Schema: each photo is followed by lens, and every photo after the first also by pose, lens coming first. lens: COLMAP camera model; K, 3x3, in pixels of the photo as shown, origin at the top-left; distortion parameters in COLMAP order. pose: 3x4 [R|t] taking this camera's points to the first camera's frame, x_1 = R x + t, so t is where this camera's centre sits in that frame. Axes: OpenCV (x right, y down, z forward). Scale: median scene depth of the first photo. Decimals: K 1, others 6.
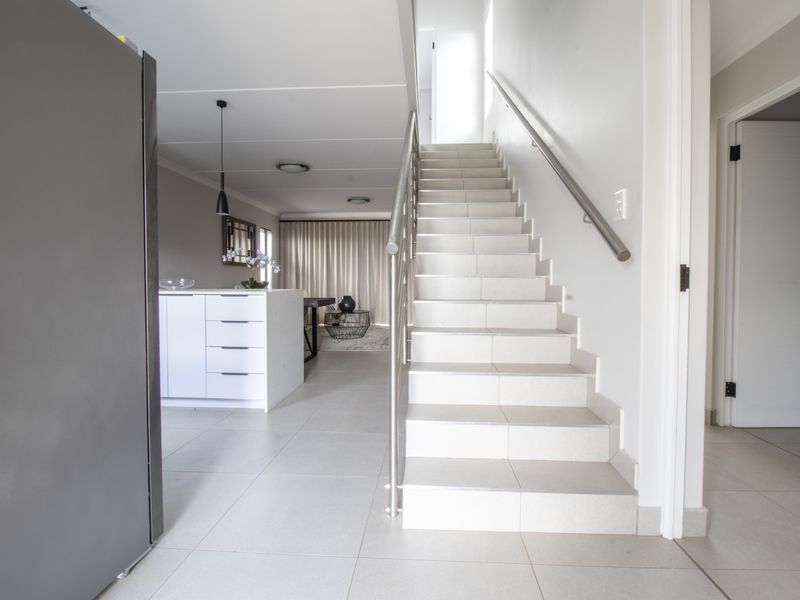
lens RADIAL K [[415.7, 0, 400.6], [0, 415.7, 288.8], [0, 0, 1]] dist [0.003616, -0.017963]
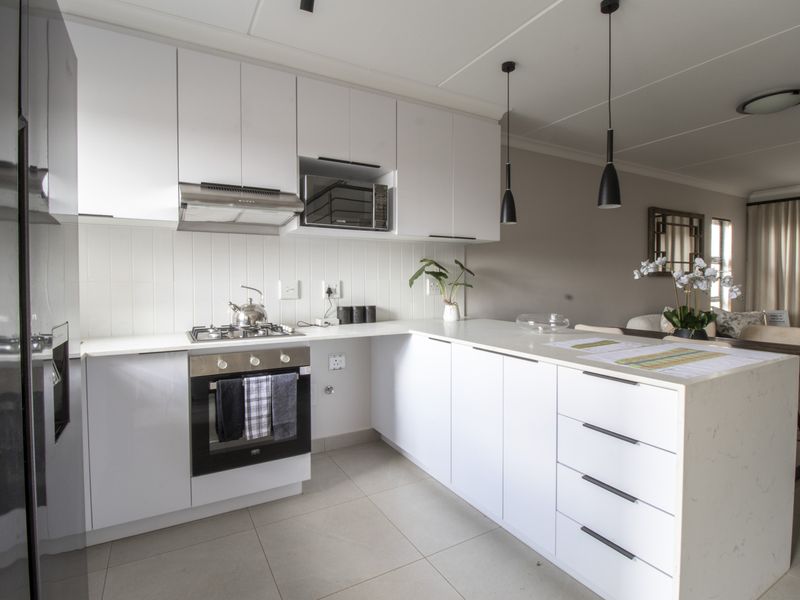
lens RADIAL K [[415.7, 0, 400.6], [0, 415.7, 288.8], [0, 0, 1]] dist [0.003616, -0.017963]
pose [[0.553009, 0.017500, -0.832991, -0.062093], [-0.014579, 0.999830, 0.011326, -0.037721], [0.833047, 0.005881, 0.553170, 0.238369]]
